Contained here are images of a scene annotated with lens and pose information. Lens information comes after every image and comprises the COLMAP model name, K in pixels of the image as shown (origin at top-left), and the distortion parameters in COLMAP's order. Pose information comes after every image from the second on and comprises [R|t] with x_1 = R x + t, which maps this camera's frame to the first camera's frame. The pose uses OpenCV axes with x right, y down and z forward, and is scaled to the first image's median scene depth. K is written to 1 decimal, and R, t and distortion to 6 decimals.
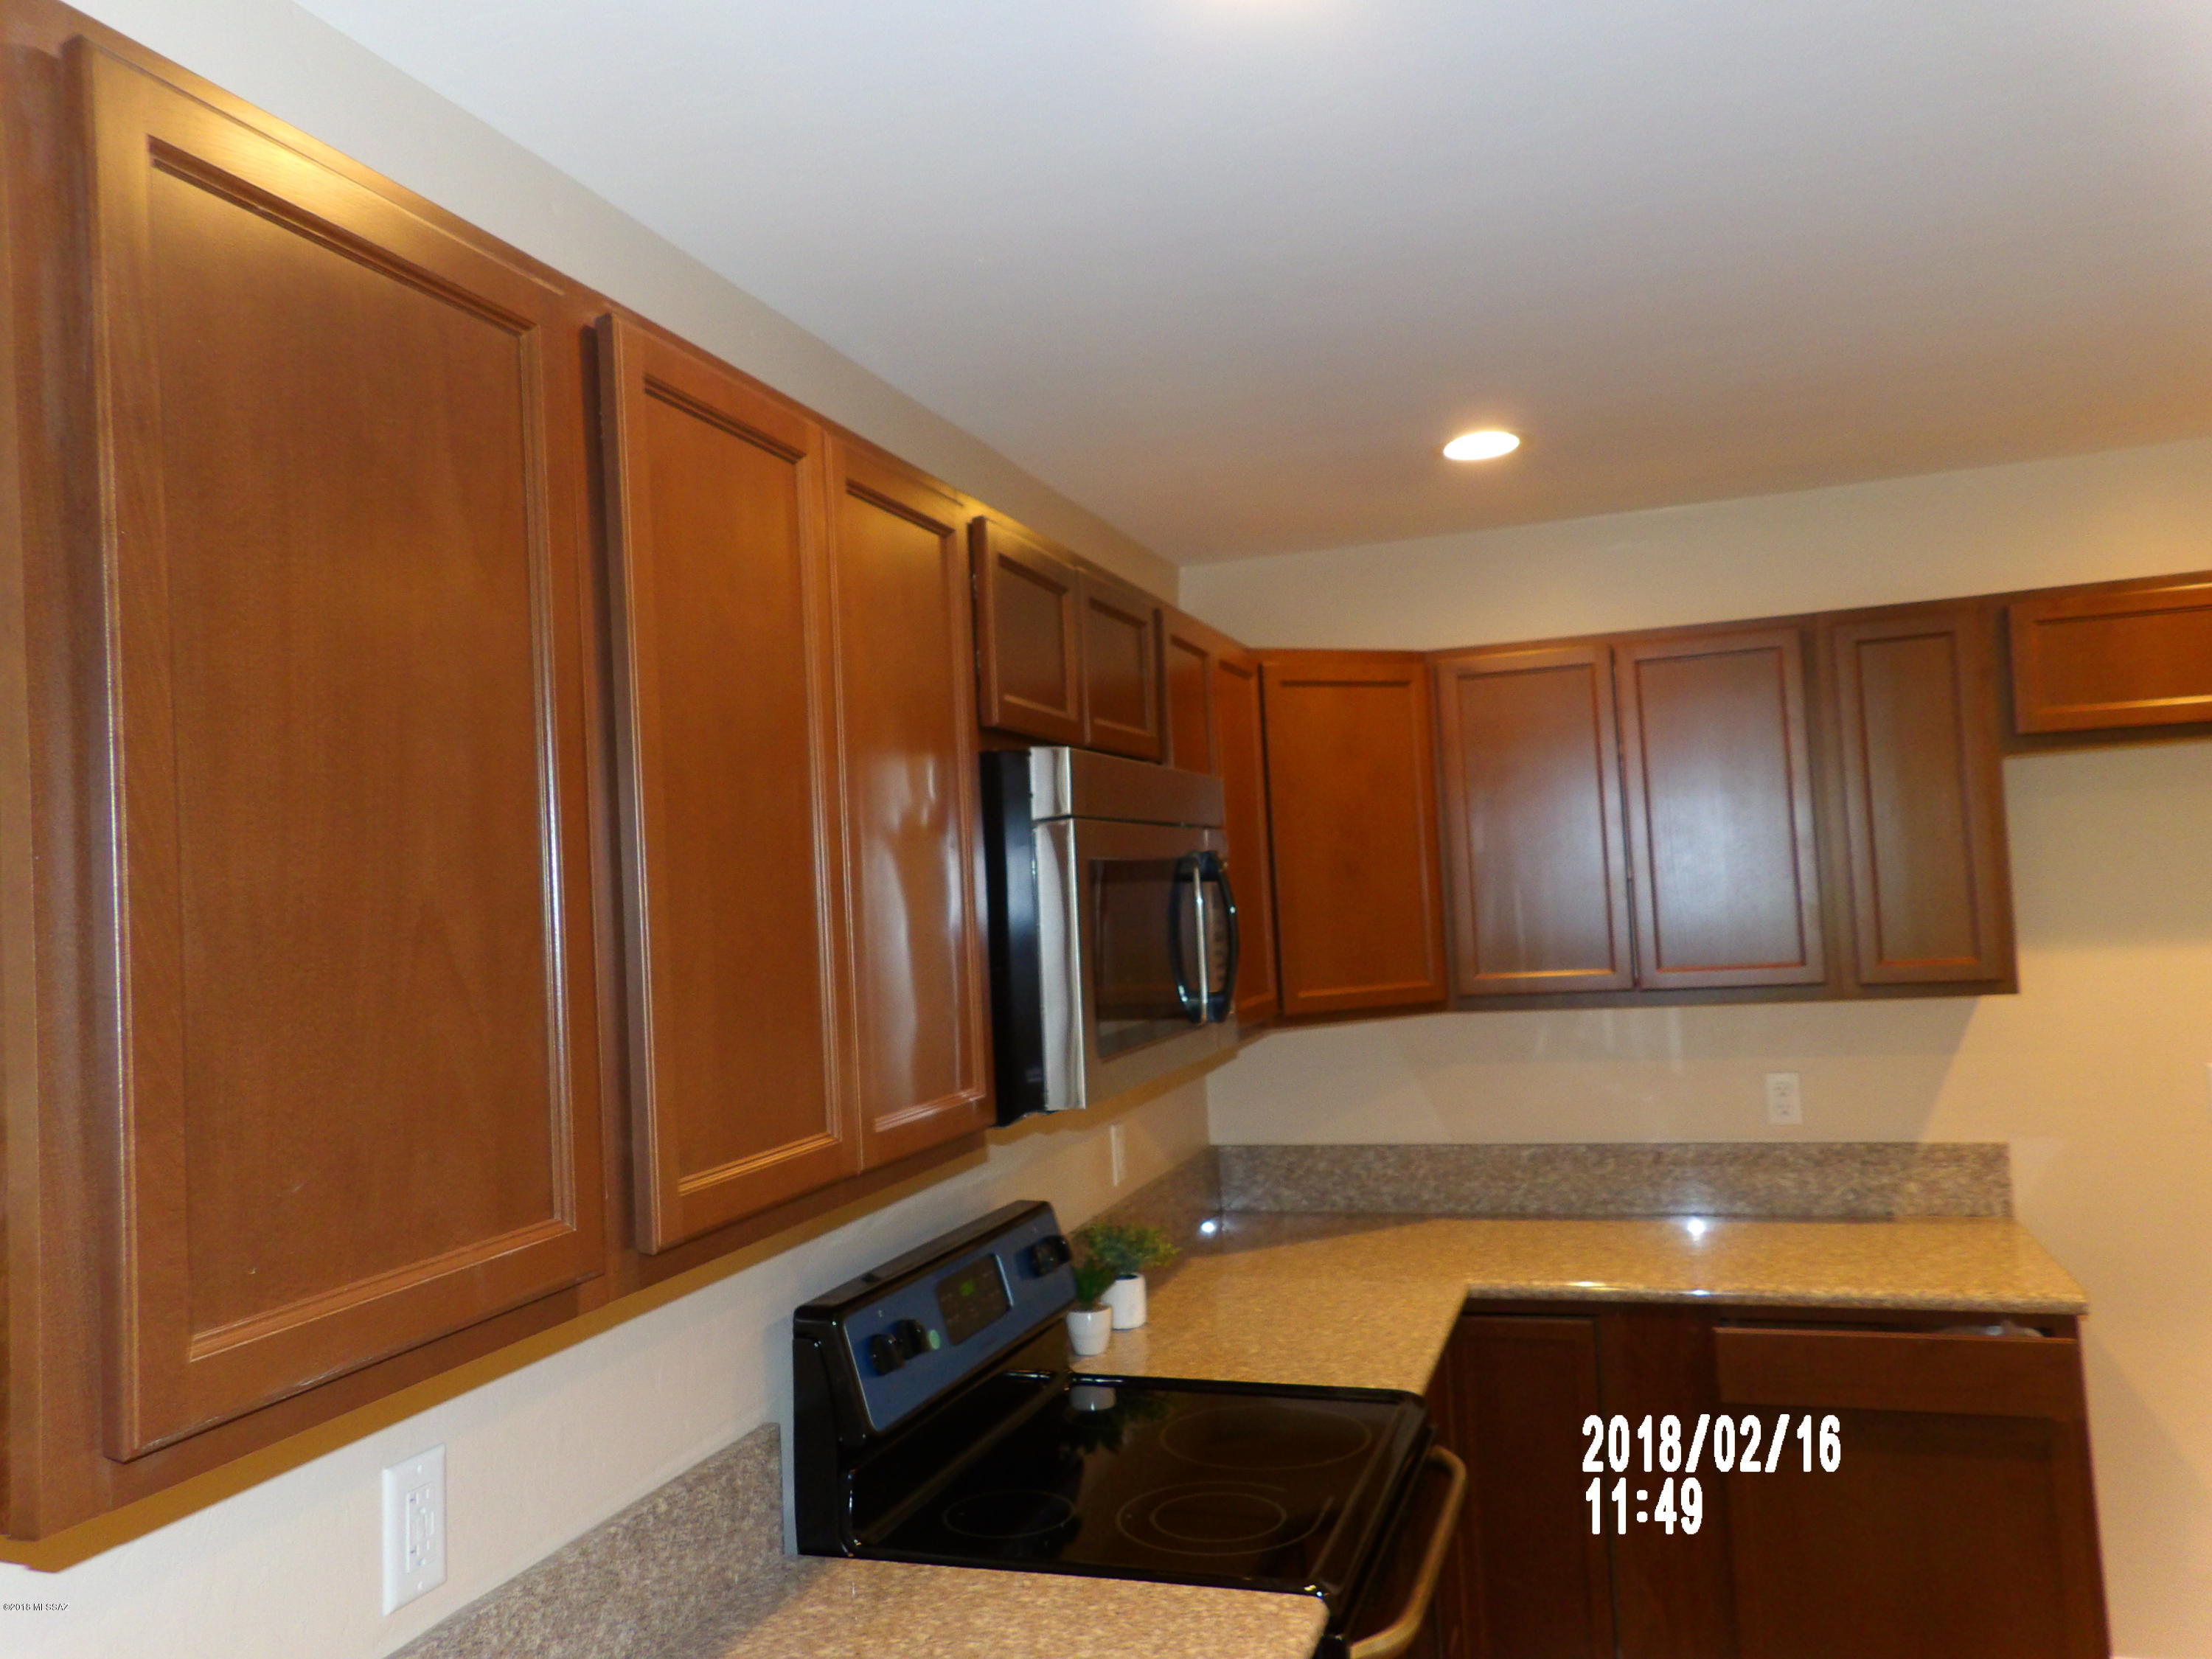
lens RADIAL K [[1724.8, 0, 1083.6], [0, 1724.8, 849.2], [0, 0, 1]] dist [0.008794, 0.036813]
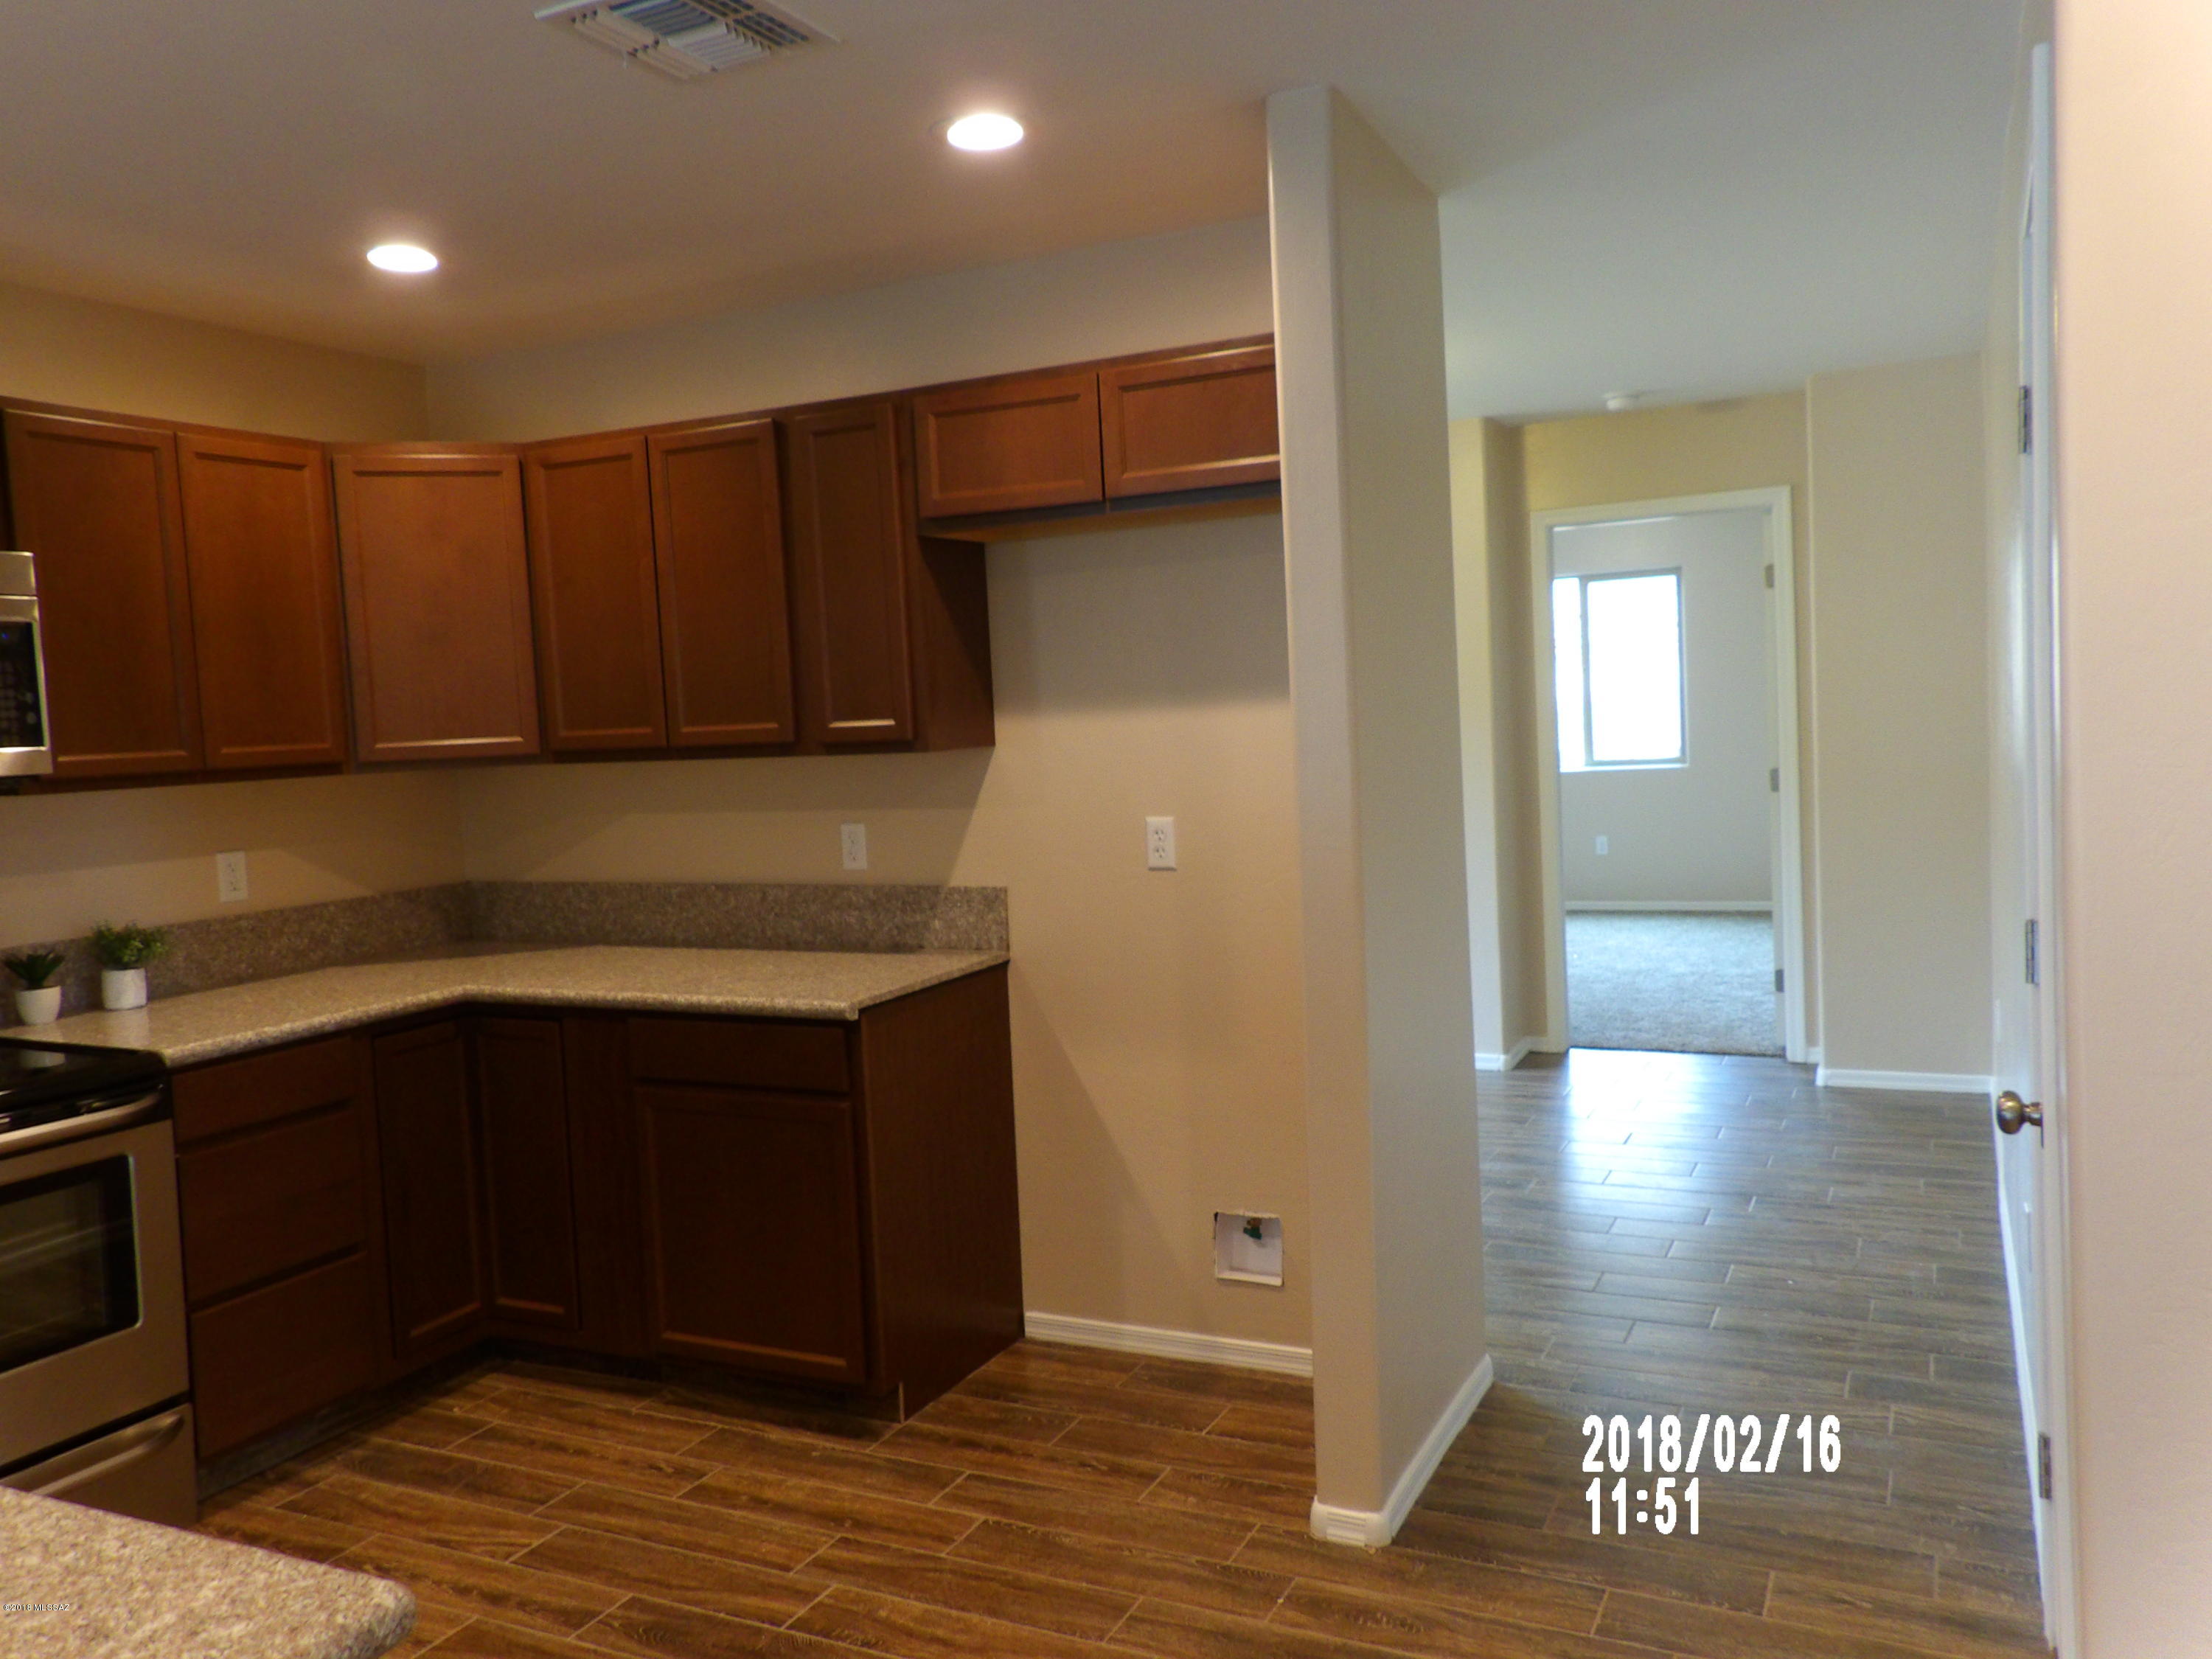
lens RADIAL K [[1724.8, 0, 1099.9], [0, 1724.8, 835.2], [0, 0, 1]] dist [0.008794, 0.036813]
pose [[0.991237, 0.020977, -0.130417, 0.723897], [-0.006321, 0.993711, 0.111794, 0.010620], [0.131942, -0.109990, 0.985136, -0.087939]]
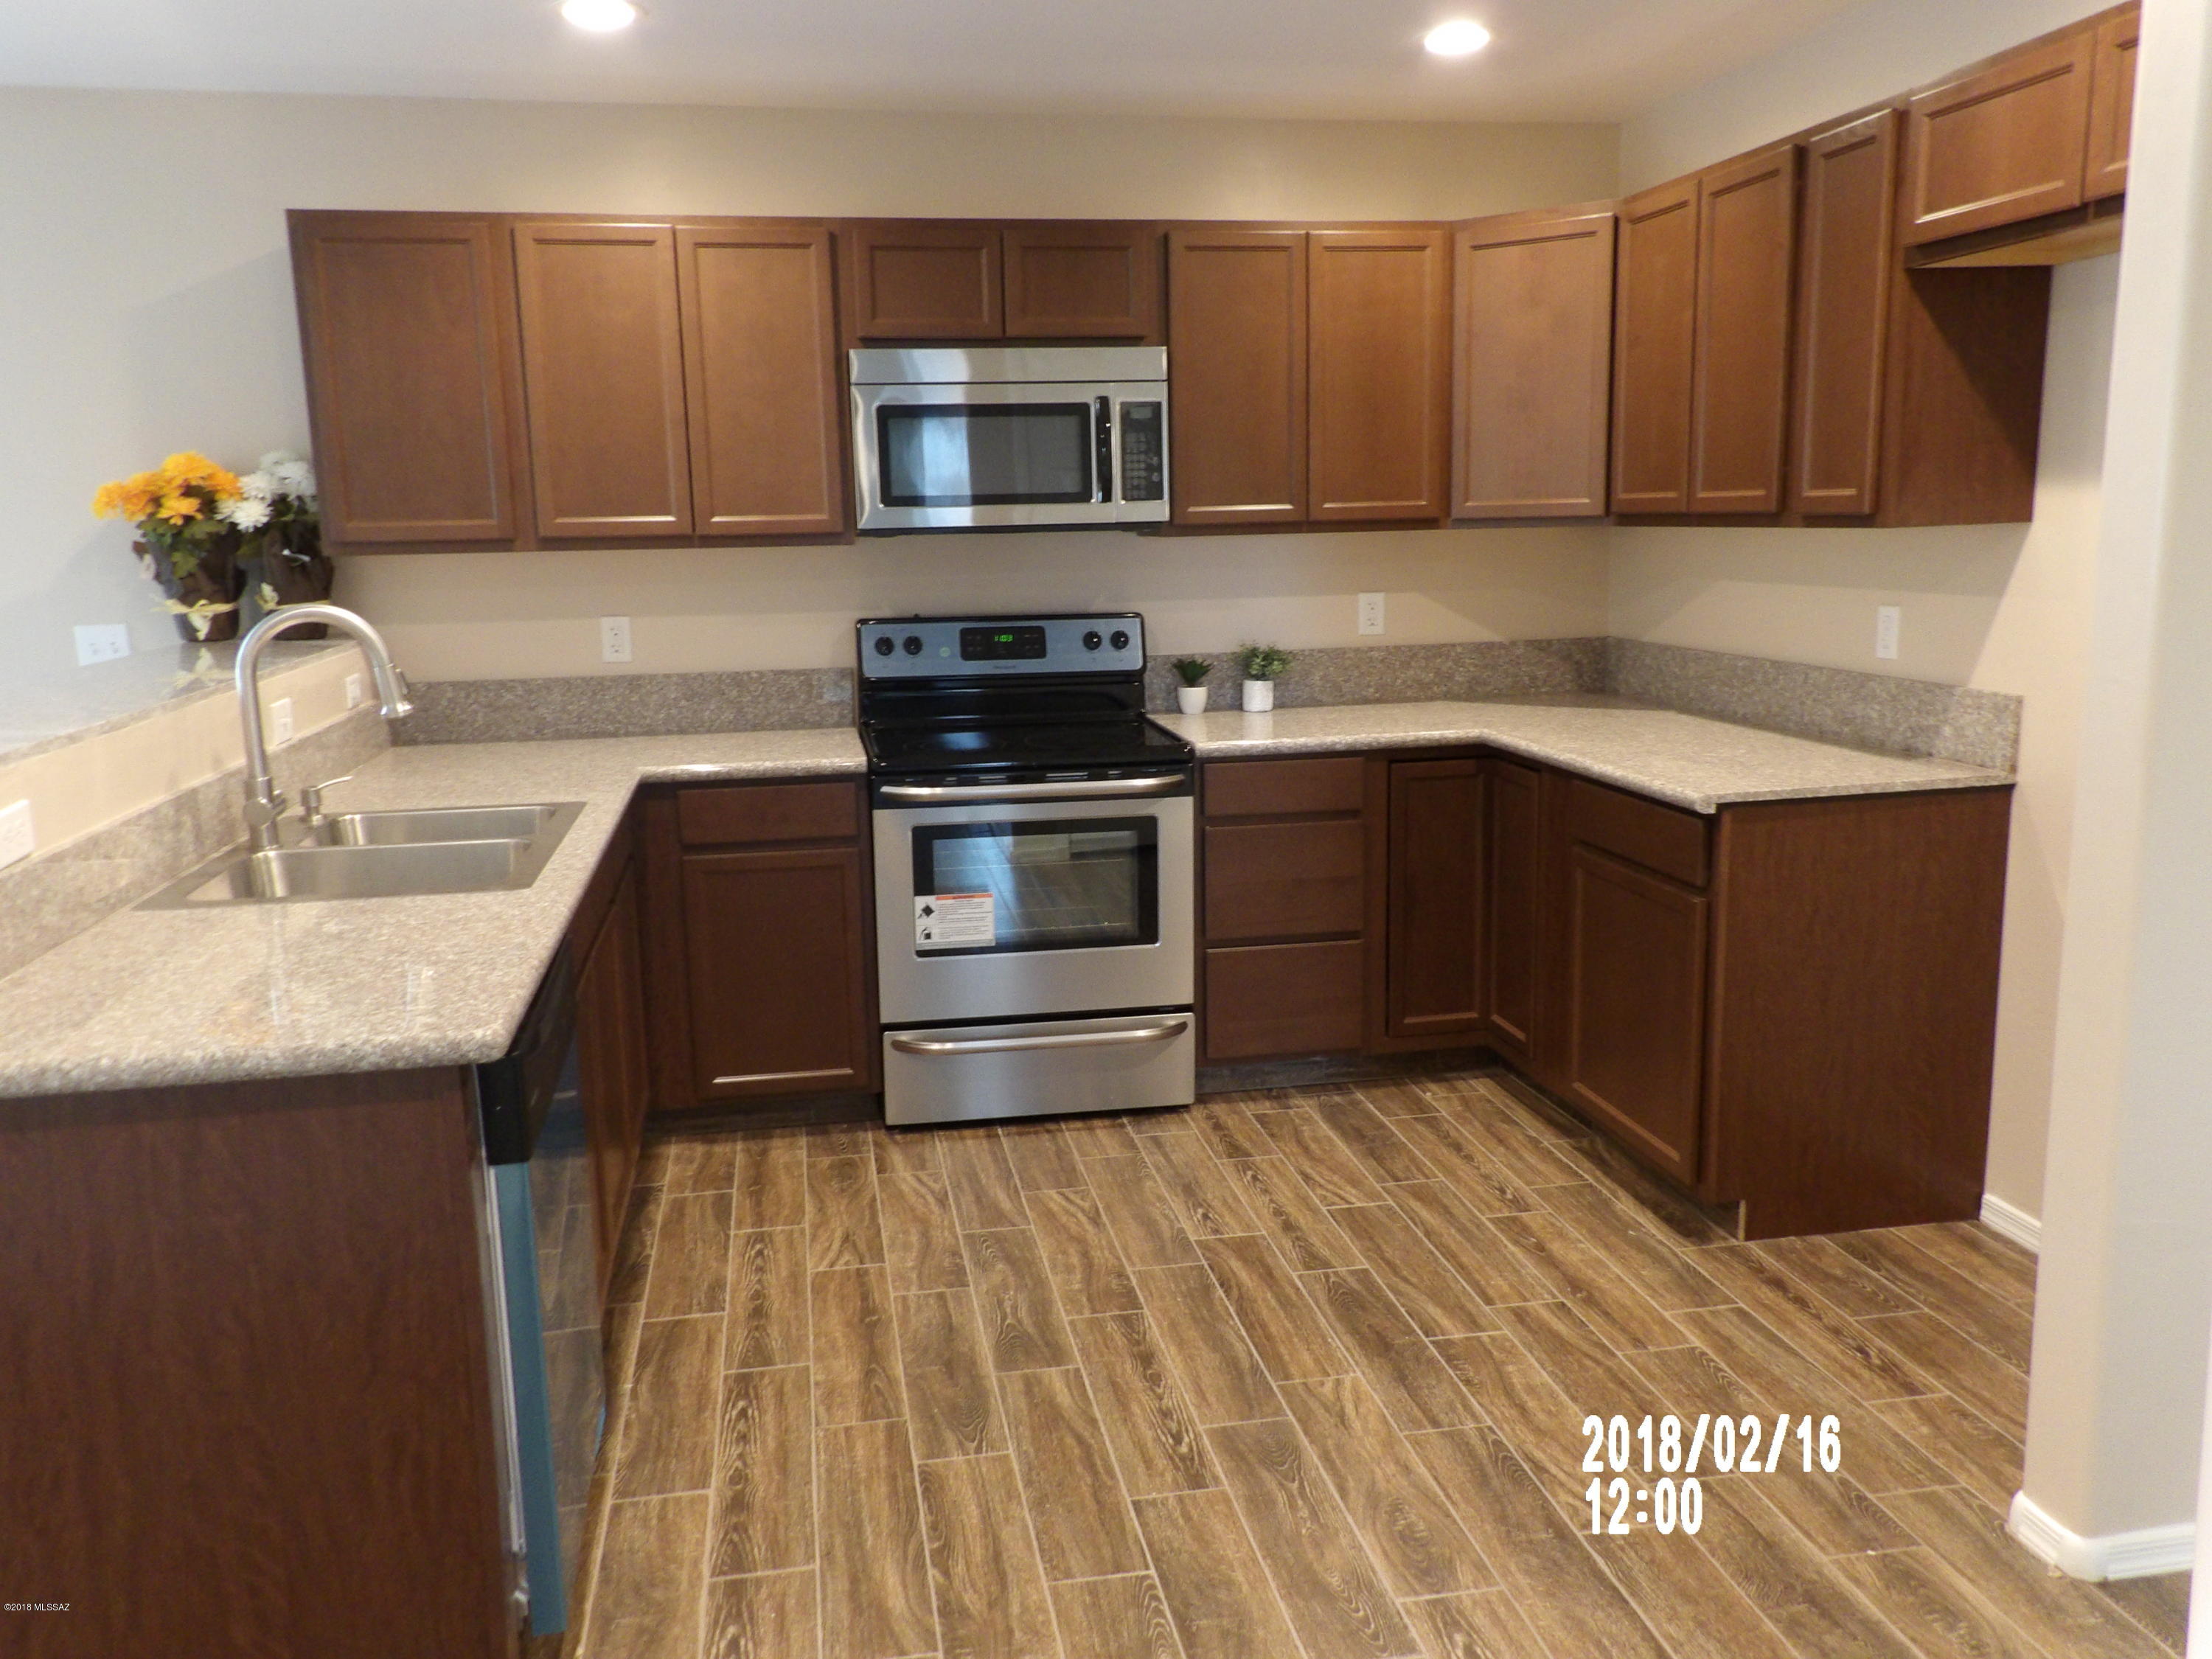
lens RADIAL K [[1724.8, 0, 1096.8], [0, 1724.8, 837.2], [0, 0, 1]] dist [0.008794, 0.036813]
pose [[0.481335, 0.204439, -0.852362, 1.081725], [0.023157, 0.969115, 0.245519, 0.003160], [0.876231, -0.137915, 0.461735, 0.123470]]
